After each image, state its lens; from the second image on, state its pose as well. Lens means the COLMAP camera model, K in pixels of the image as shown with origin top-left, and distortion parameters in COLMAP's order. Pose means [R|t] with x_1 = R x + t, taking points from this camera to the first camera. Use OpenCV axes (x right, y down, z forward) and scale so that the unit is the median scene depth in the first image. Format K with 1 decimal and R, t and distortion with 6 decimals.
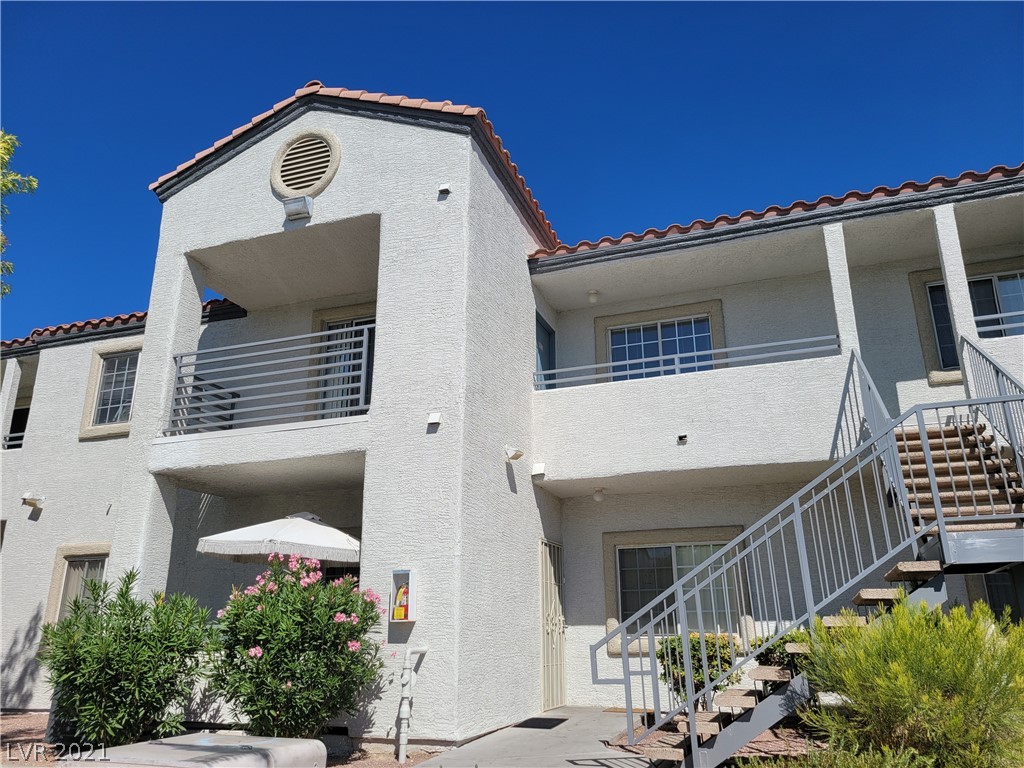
lens RADIAL K [[765.9, 0, 509.2], [0, 765.9, 384.8], [0, 0, 1]] dist [0.035395, -0.006575]
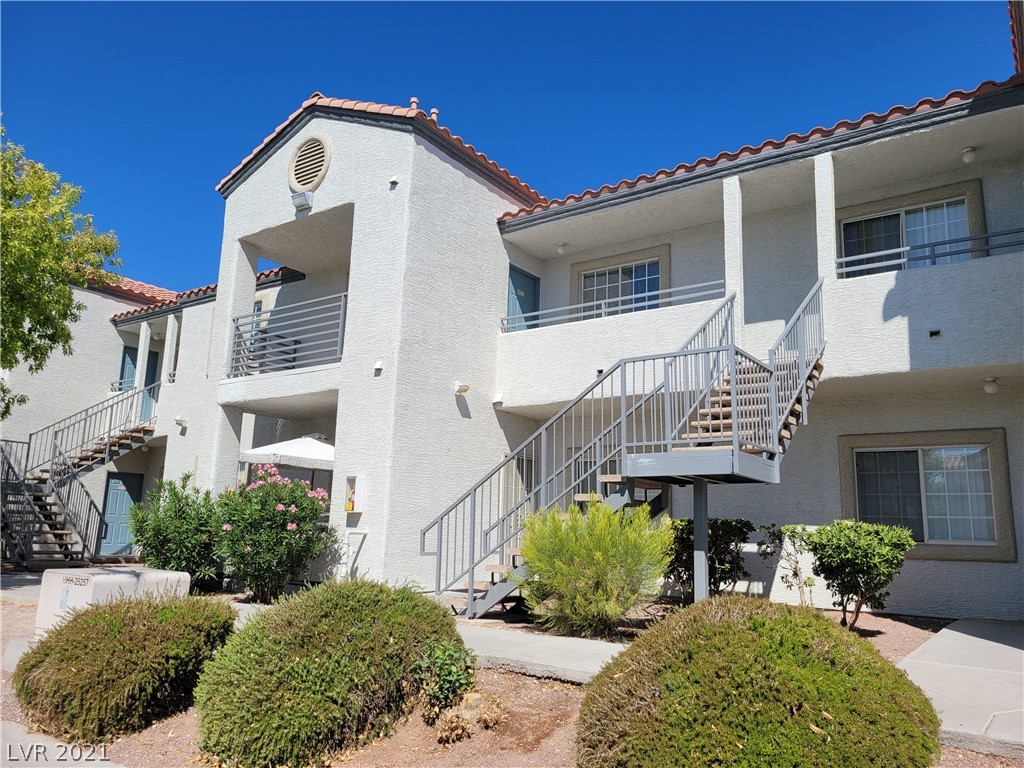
lens RADIAL K [[765.9, 0, 515.0], [0, 765.9, 380.9], [0, 0, 1]] dist [0.035395, -0.006575]
pose [[0.963443, -0.018260, -0.267291, 0.403048], [0.048461, 0.993096, 0.106830, -0.049130], [0.263495, -0.115878, 0.957676, -0.177217]]
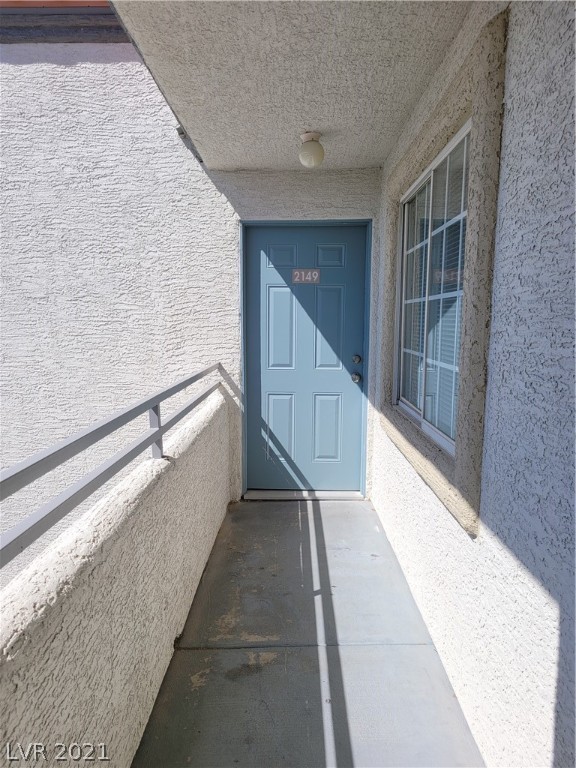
lens RADIAL K [[574.4, 0, 287.7], [0, 574.4, 385.1], [0, 0, 1]] dist [0.035395, -0.006575]
pose [[0.318482, 0.117113, -0.940667, 0.472096], [0.289643, 0.932858, 0.214205, -0.078981], [0.902594, -0.340678, 0.263177, 1.001948]]
